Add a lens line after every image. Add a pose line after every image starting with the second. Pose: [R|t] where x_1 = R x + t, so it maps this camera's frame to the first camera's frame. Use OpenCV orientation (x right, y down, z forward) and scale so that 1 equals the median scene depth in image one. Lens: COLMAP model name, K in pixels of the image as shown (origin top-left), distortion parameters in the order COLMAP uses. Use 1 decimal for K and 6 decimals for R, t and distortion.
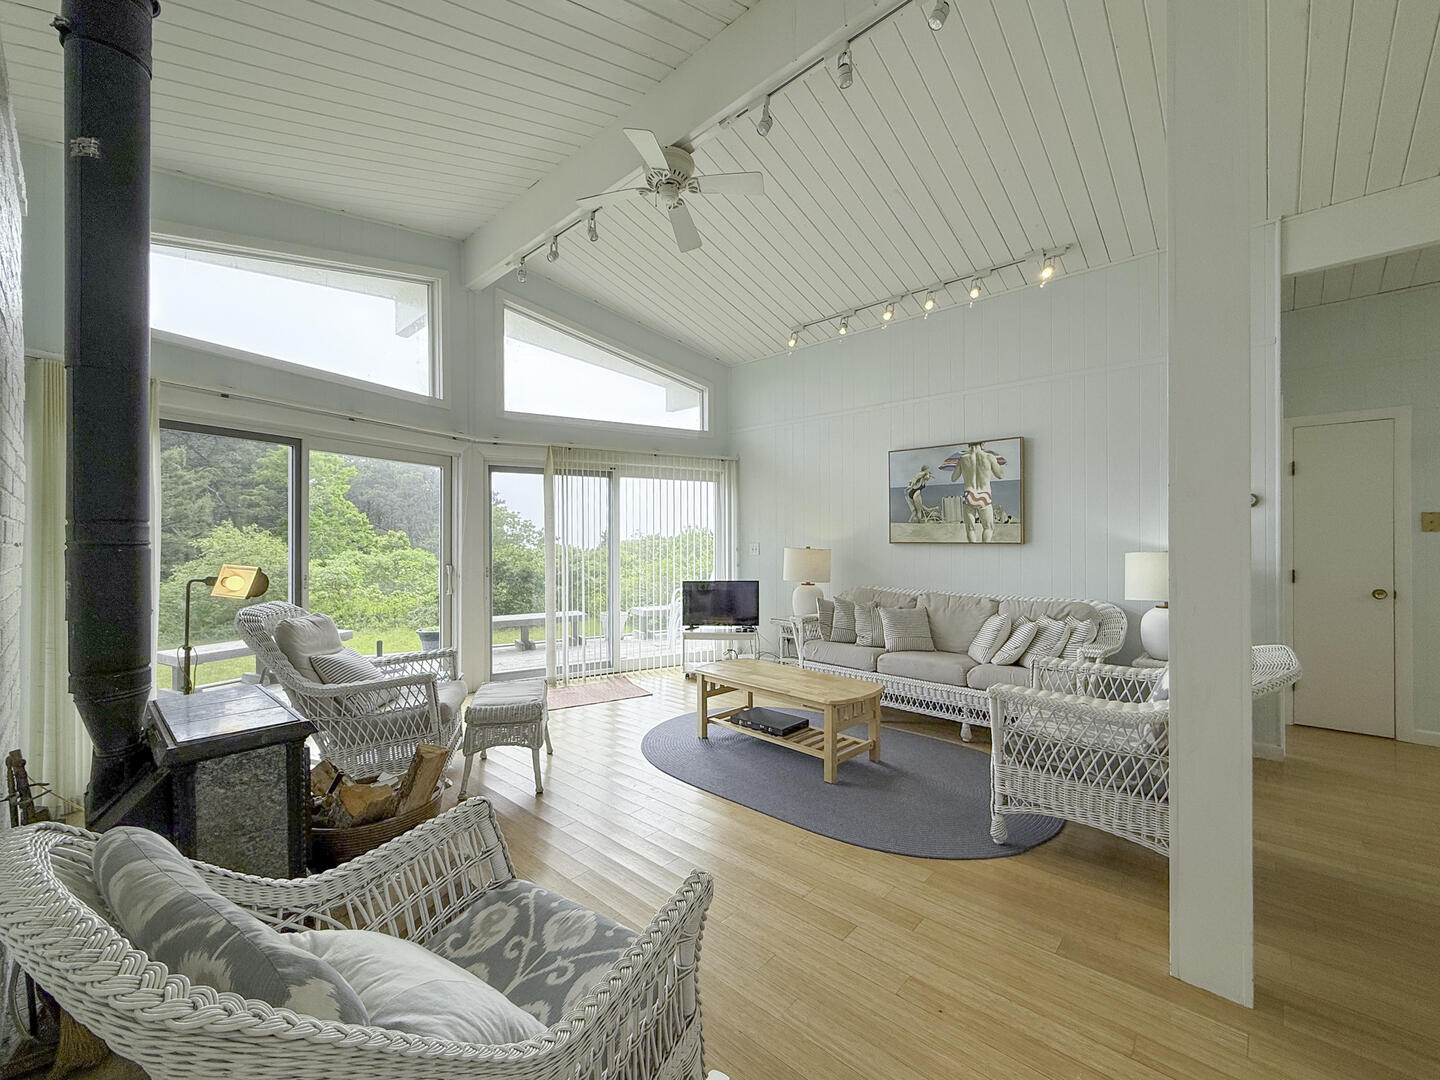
lens RADIAL K [[585.9, 0, 709.4], [0, 585.9, 542.0], [0, 0, 1]] dist [0.000887, 0.000414]
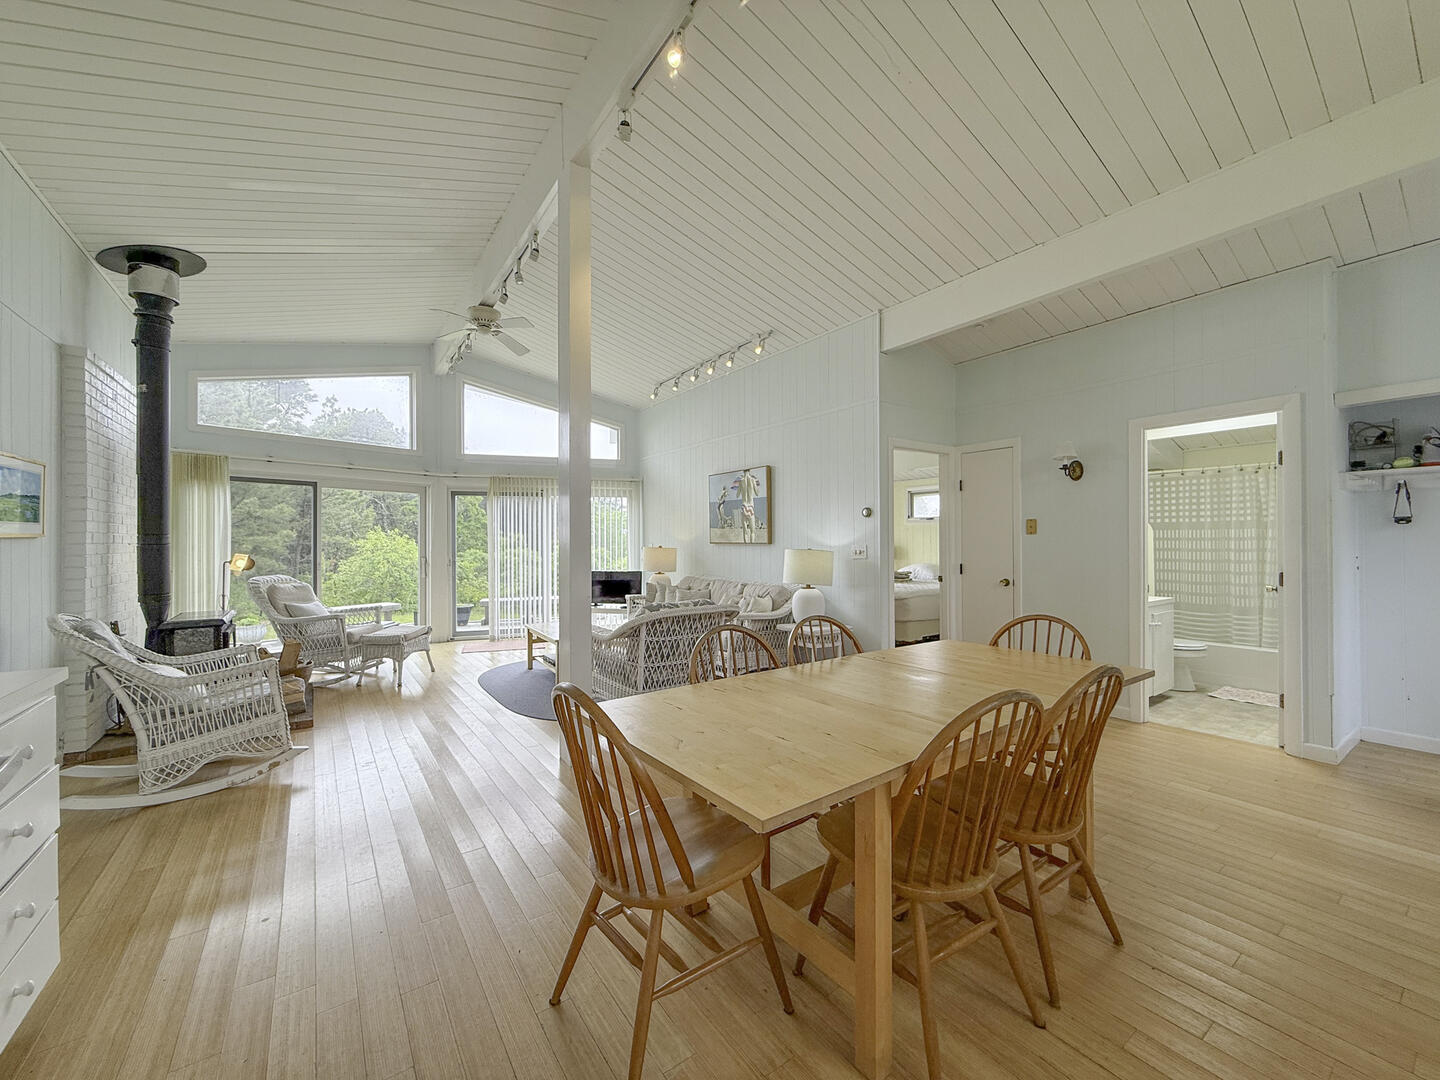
lens RADIAL K [[585.9, 0, 724.8], [0, 585.9, 539.9], [0, 0, 1]] dist [0.000887, 0.000414]
pose [[0.974285, -0.002611, -0.225306, 0.702577], [0.001940, 0.999993, -0.003201, -0.001807], [0.225313, 0.002681, 0.974283, -0.330360]]
